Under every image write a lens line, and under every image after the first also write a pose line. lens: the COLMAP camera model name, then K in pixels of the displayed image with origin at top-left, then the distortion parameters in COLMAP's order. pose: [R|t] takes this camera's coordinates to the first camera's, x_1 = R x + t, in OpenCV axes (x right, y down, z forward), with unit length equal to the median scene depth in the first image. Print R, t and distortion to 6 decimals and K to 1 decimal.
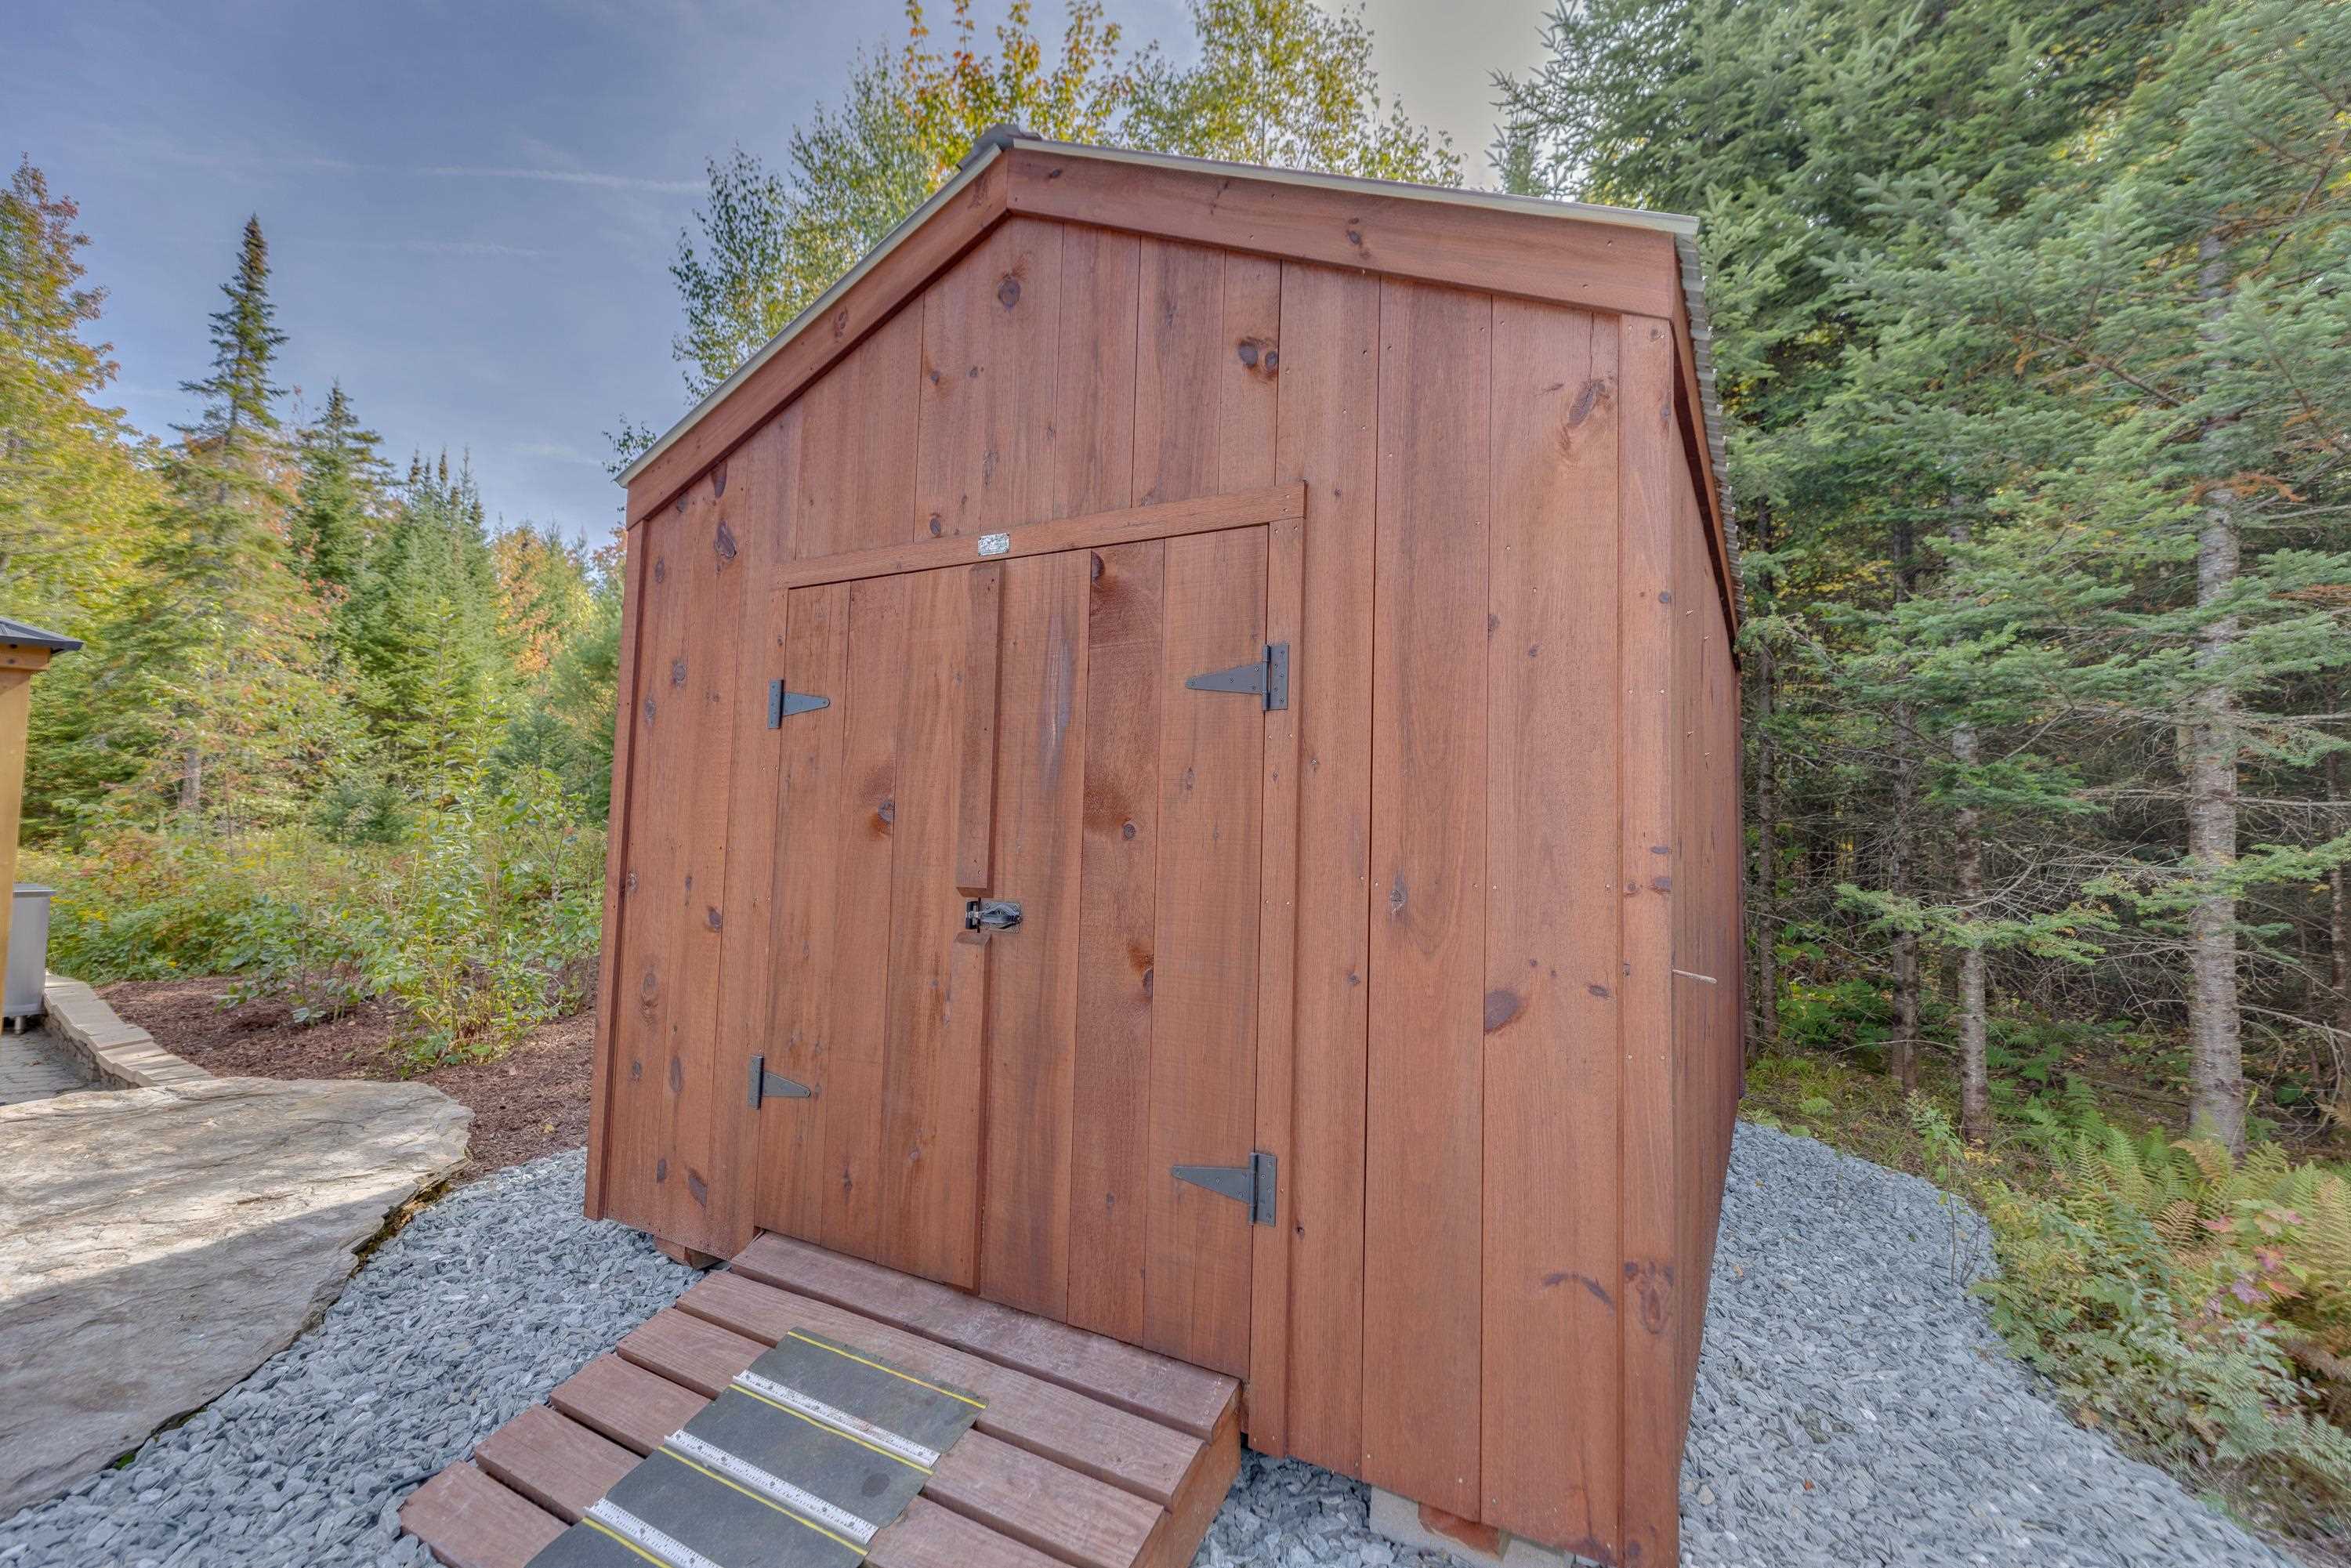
lens RADIAL K [[1080.6, 0, 1180.3], [0, 1080.6, 767.9], [0, 0, 1]] dist [0.001795, 0.000209]
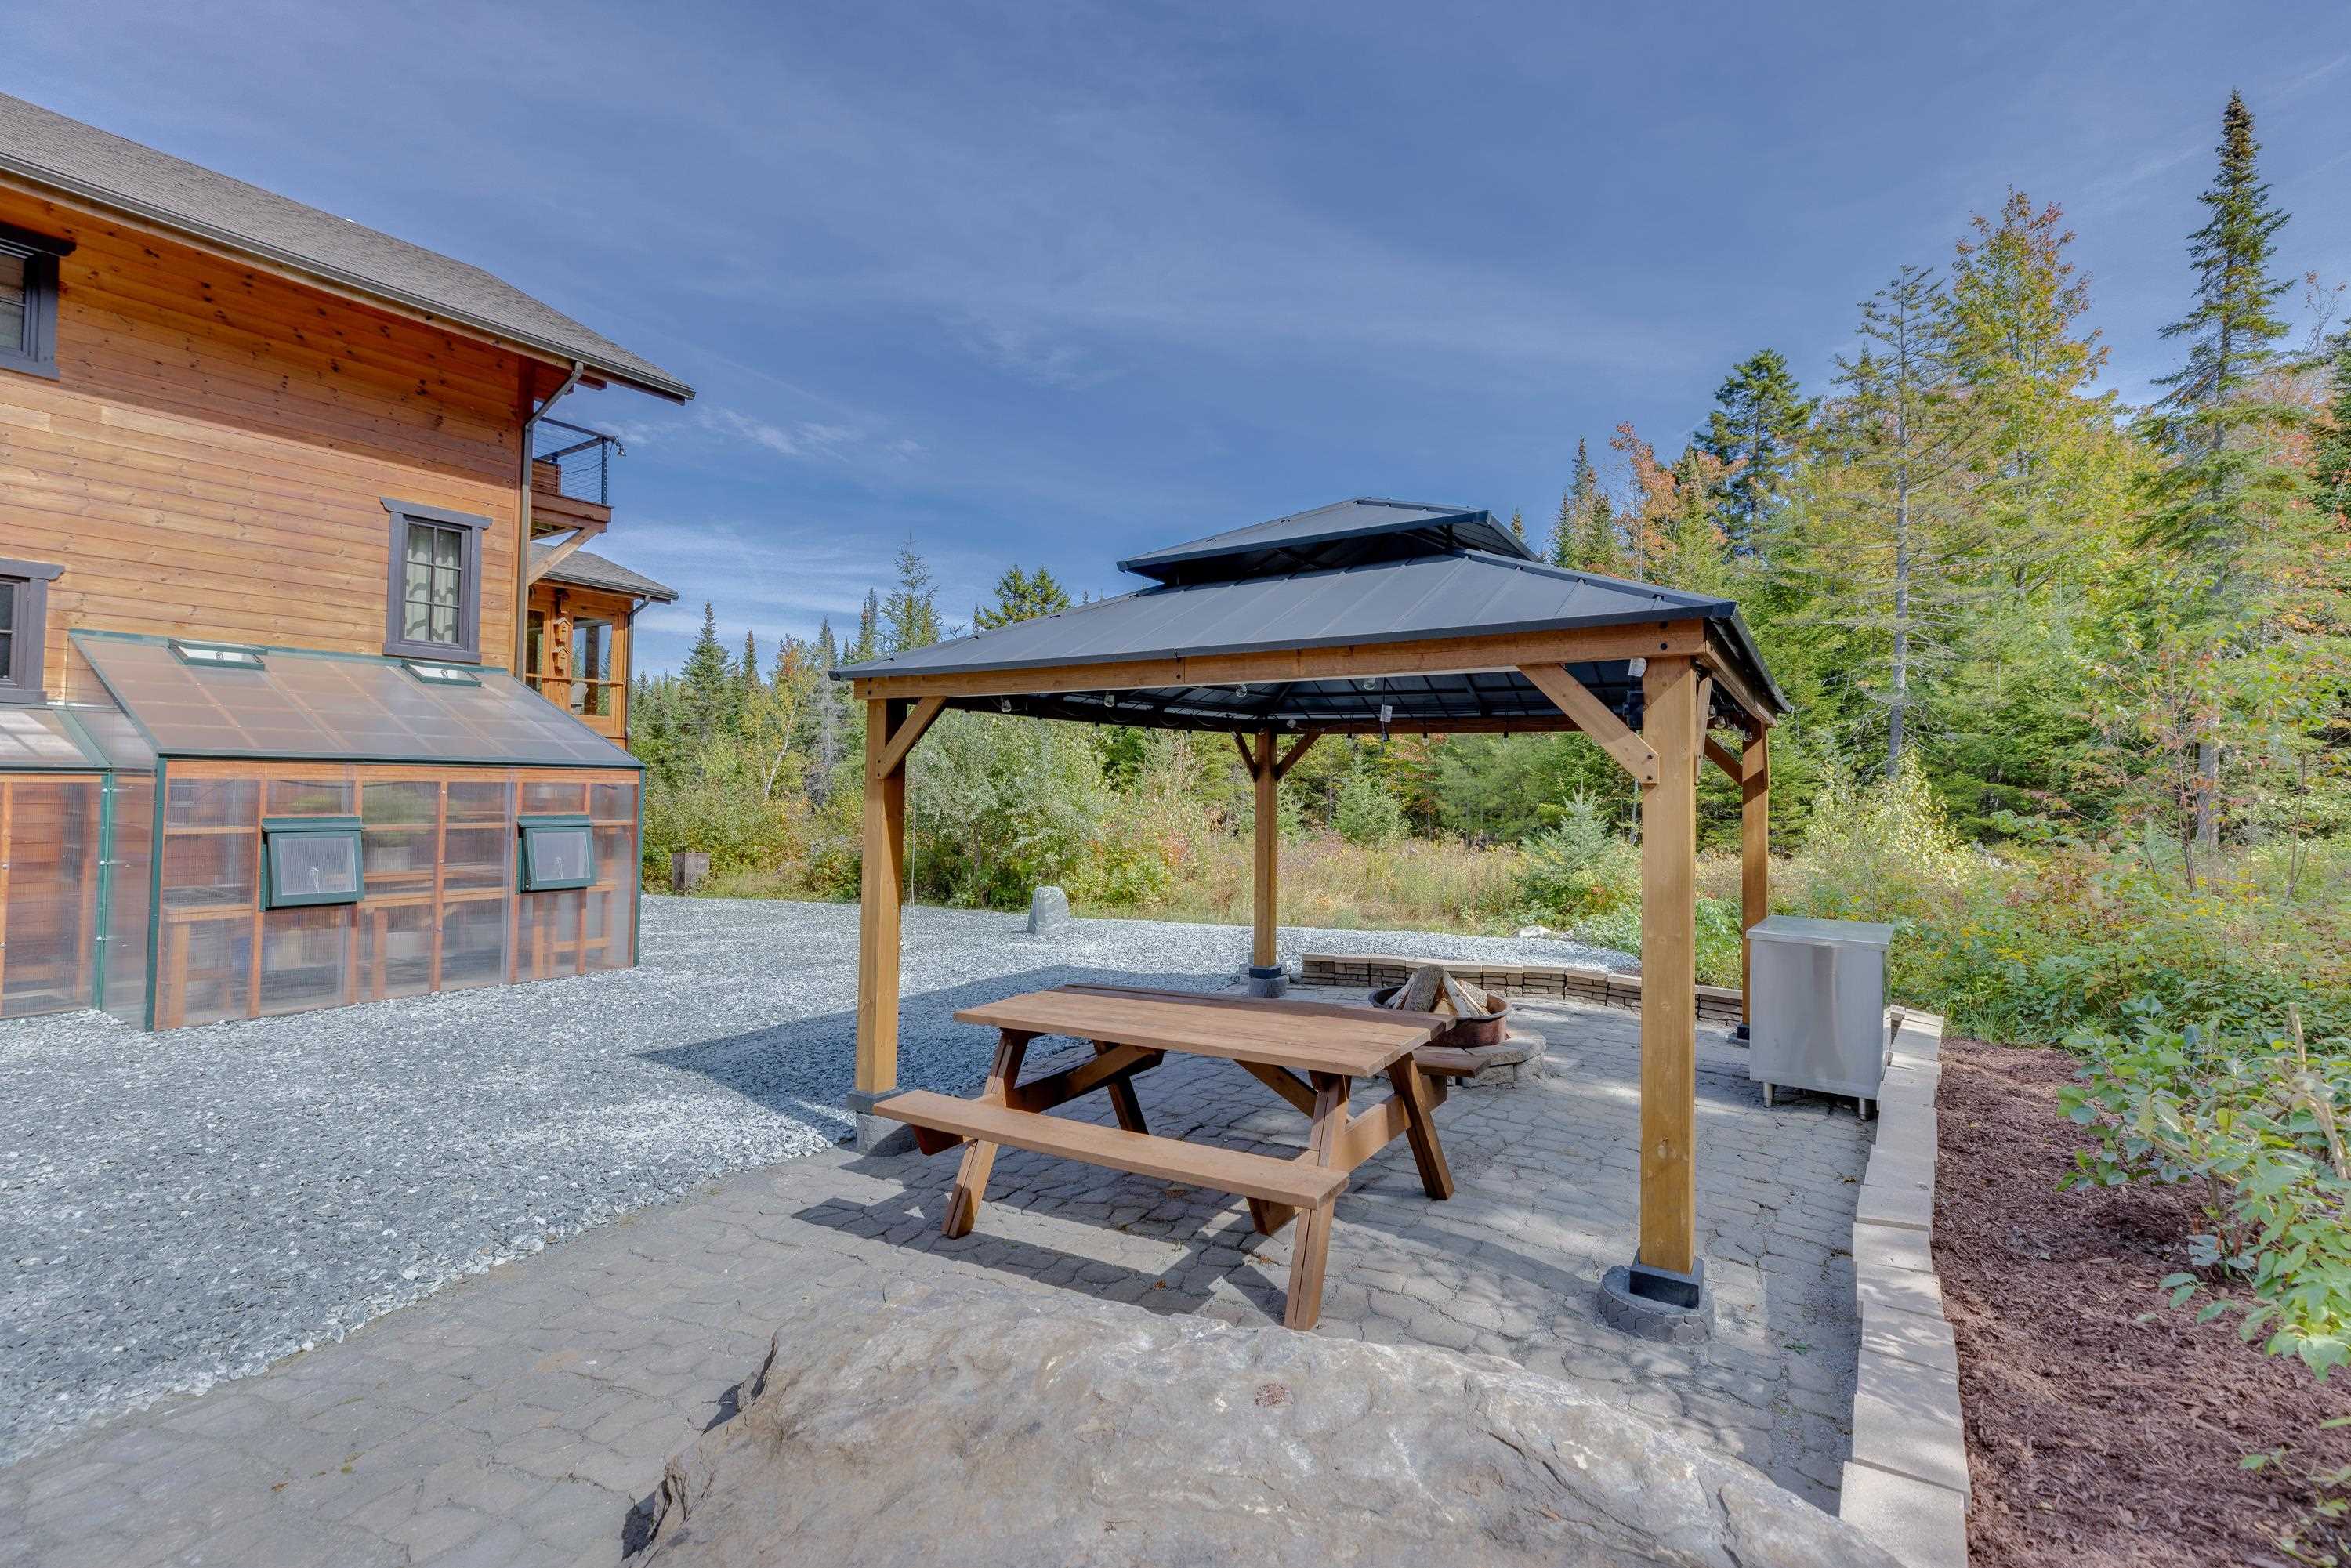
lens RADIAL K [[1080.6, 0, 1180.3], [0, 1080.6, 767.9], [0, 0, 1]] dist [0.001795, 0.000209]
pose [[0.043258, -0.038159, -0.998335, -0.087235], [0.043806, 0.998382, -0.036263, -0.001784], [0.998103, -0.042164, 0.044860, 0.142307]]
